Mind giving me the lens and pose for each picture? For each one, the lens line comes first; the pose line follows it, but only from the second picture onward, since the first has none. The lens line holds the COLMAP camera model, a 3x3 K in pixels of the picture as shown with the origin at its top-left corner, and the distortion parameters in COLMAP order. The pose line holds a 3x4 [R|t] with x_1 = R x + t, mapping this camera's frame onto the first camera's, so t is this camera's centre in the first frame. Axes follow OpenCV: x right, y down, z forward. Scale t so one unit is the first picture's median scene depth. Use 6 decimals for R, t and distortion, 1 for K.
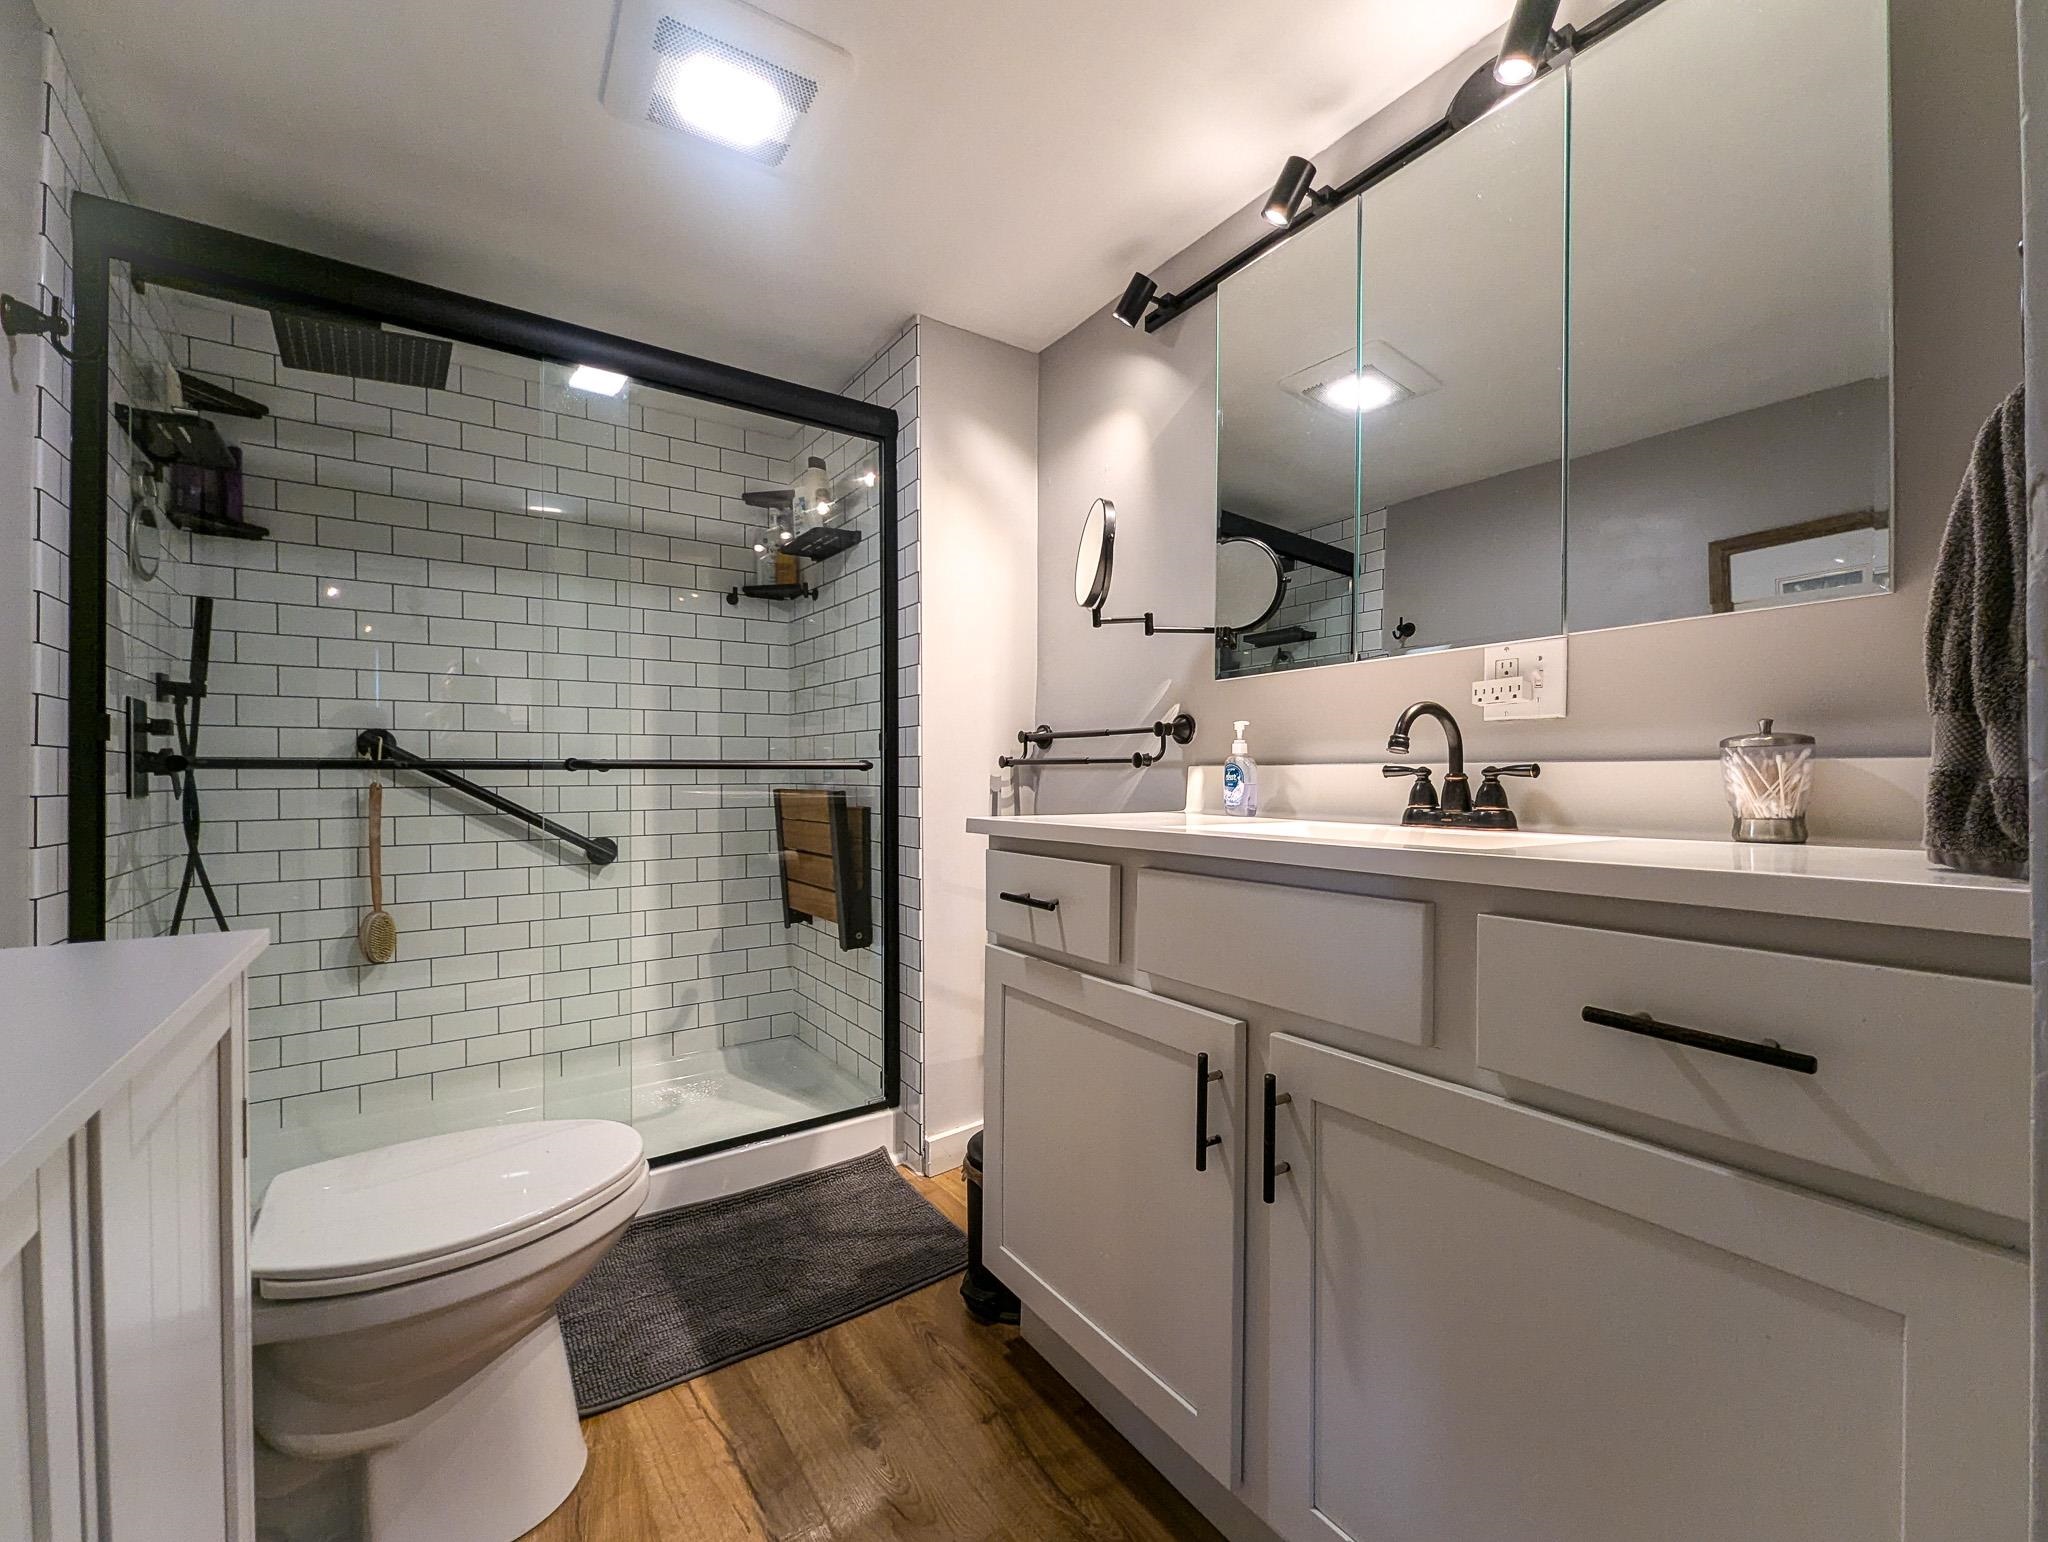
lens RADIAL K [[851.9, 0, 1025.4], [0, 851.9, 780.5], [0, 0, 1]] dist [0.000035, 0.000436]
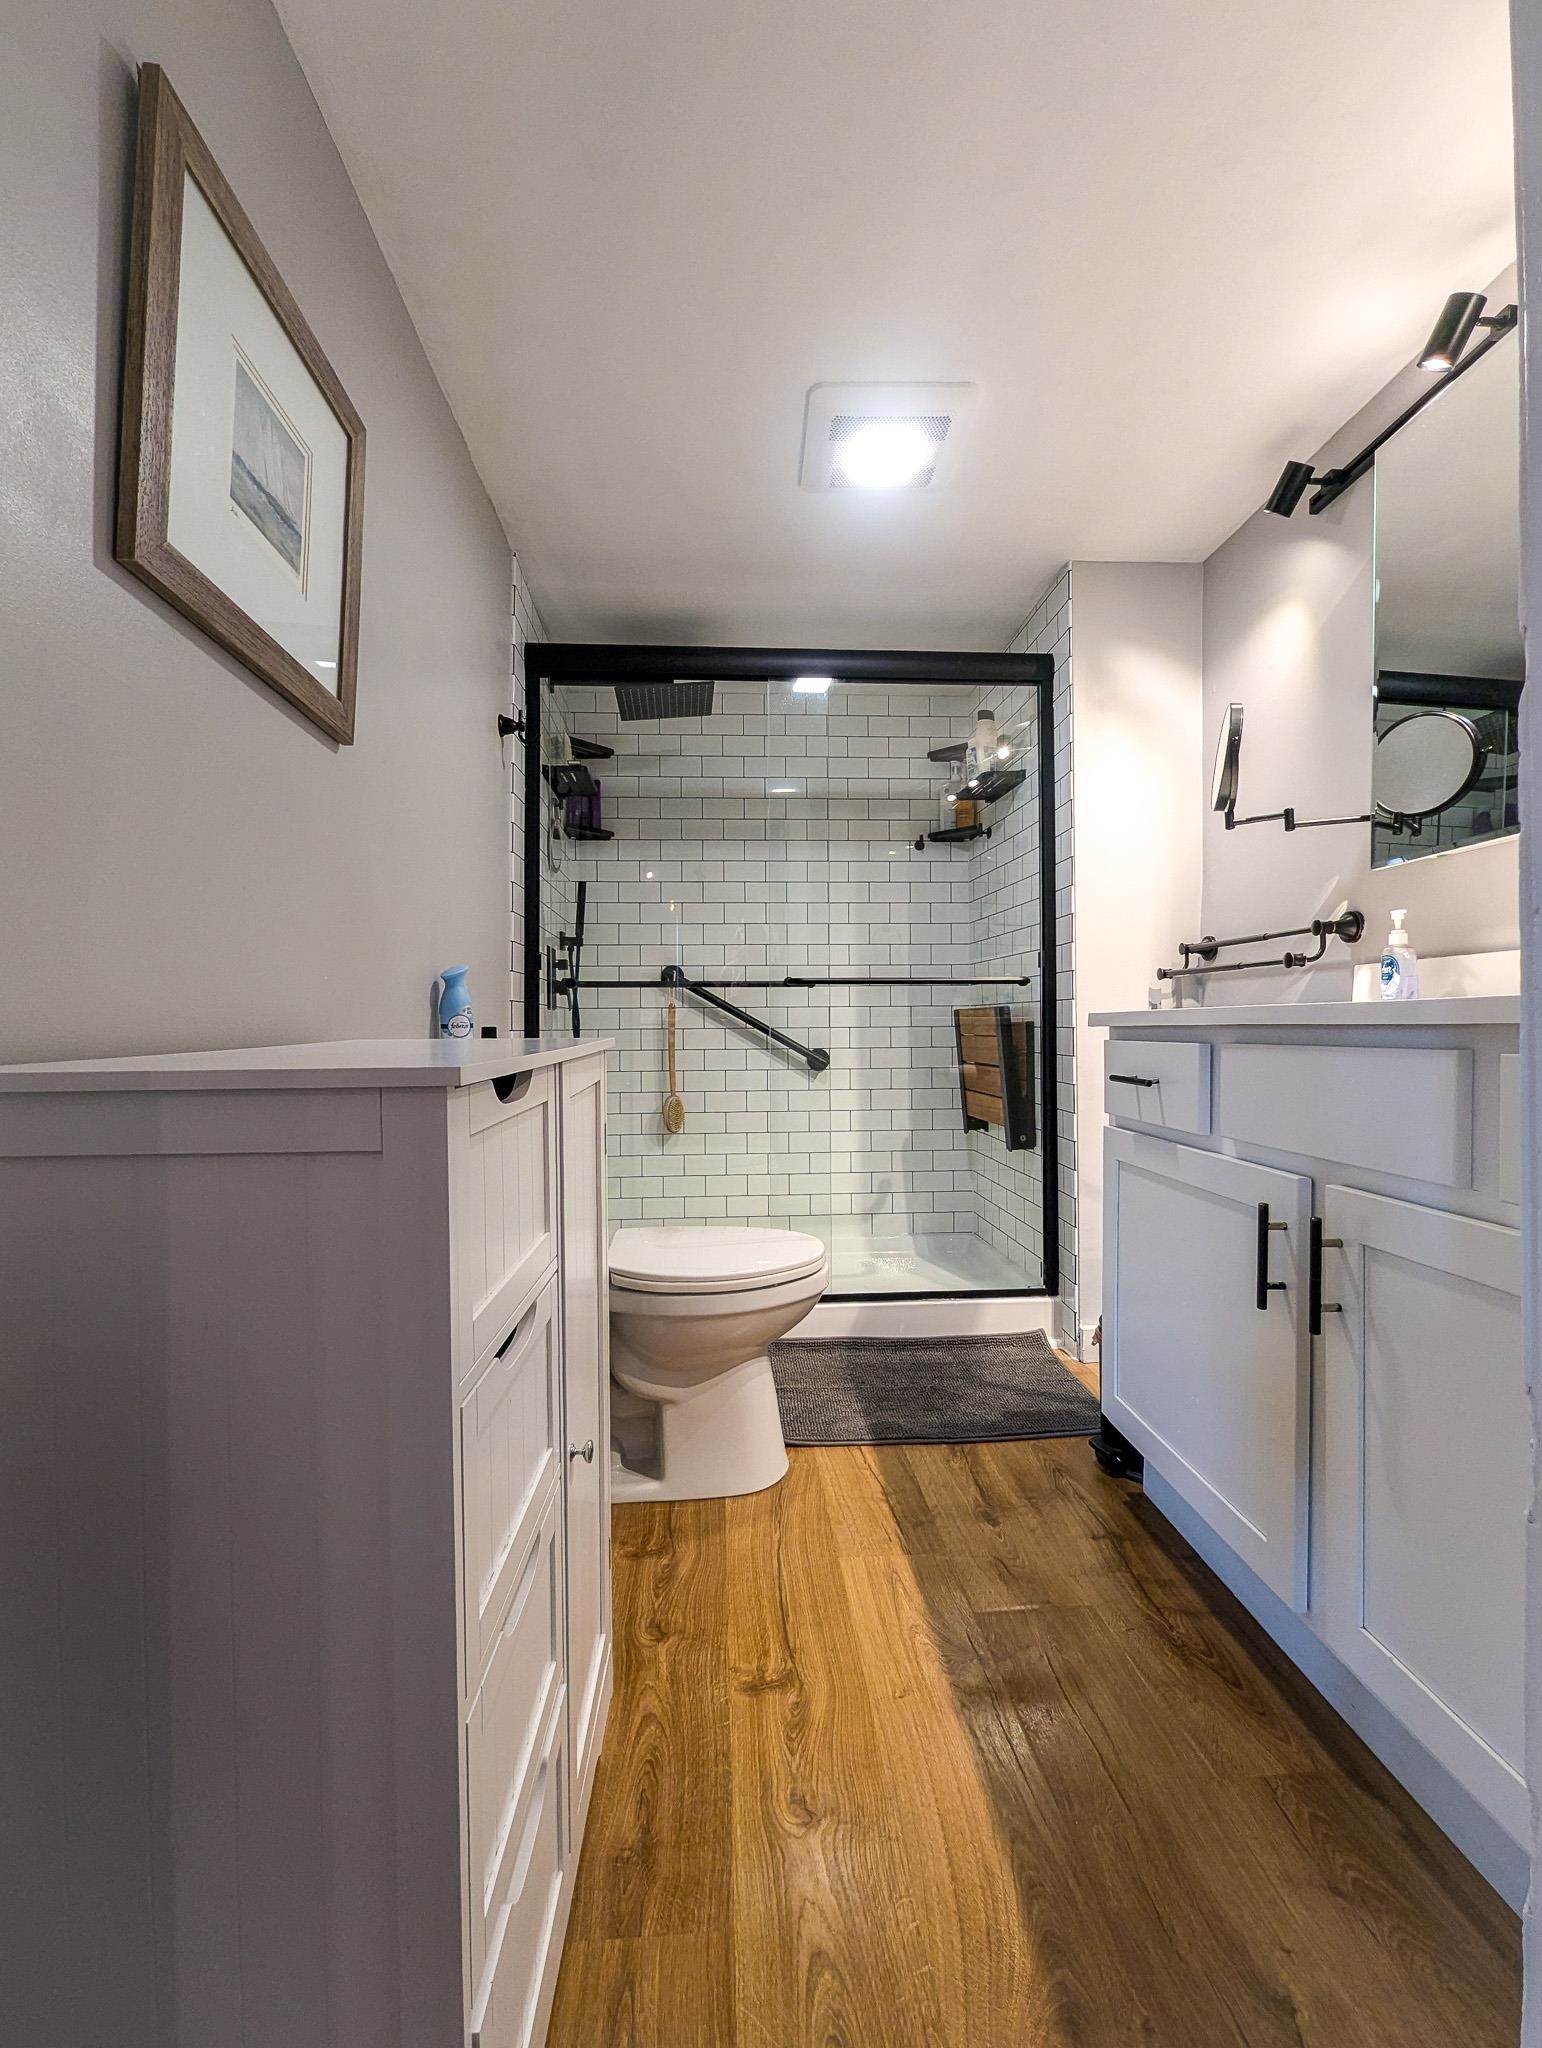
lens RADIAL K [[851.9, 0, 771.0], [0, 851.9, 1024.0], [0, 0, 1]] dist [0.000035, 0.000436]
pose [[0.855561, -0.003127, -0.517693, 0.120856], [0.001957, 0.999994, -0.002806, 0.047547], [0.517699, 0.001387, 0.855562, -0.135927]]
